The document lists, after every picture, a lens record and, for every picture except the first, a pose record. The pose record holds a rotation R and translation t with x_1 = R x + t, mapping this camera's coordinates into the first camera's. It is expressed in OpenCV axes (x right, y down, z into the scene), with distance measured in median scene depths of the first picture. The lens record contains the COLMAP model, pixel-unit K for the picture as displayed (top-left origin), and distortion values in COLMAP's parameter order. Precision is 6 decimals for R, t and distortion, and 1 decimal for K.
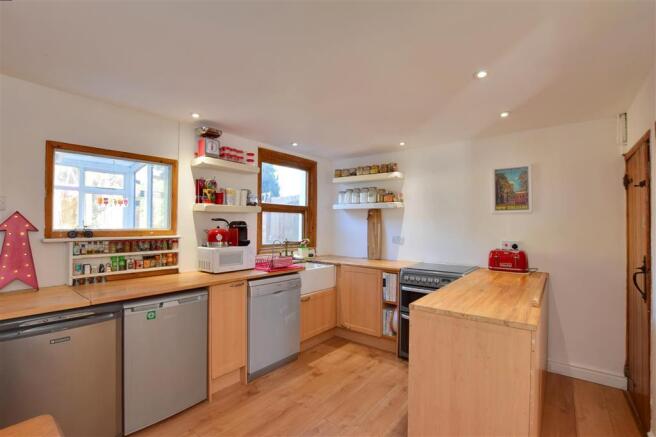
lens RADIAL K [[294.4, 0, 328.8], [0, 294.4, 220.9], [0, 0, 1]] dist [-0.027558, 0.000245]
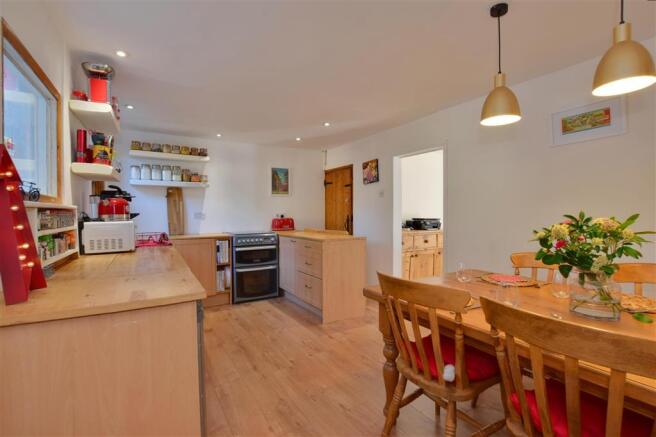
lens RADIAL K [[294.4, 0, 327.0], [0, 294.4, 218.5], [0, 0, 1]] dist [-0.027558, 0.000245]
pose [[0.362729, -0.023898, 0.931588, -0.759208], [-0.004015, 0.999622, 0.027207, 0.049006], [-0.931886, -0.013609, 0.362496, 0.142289]]
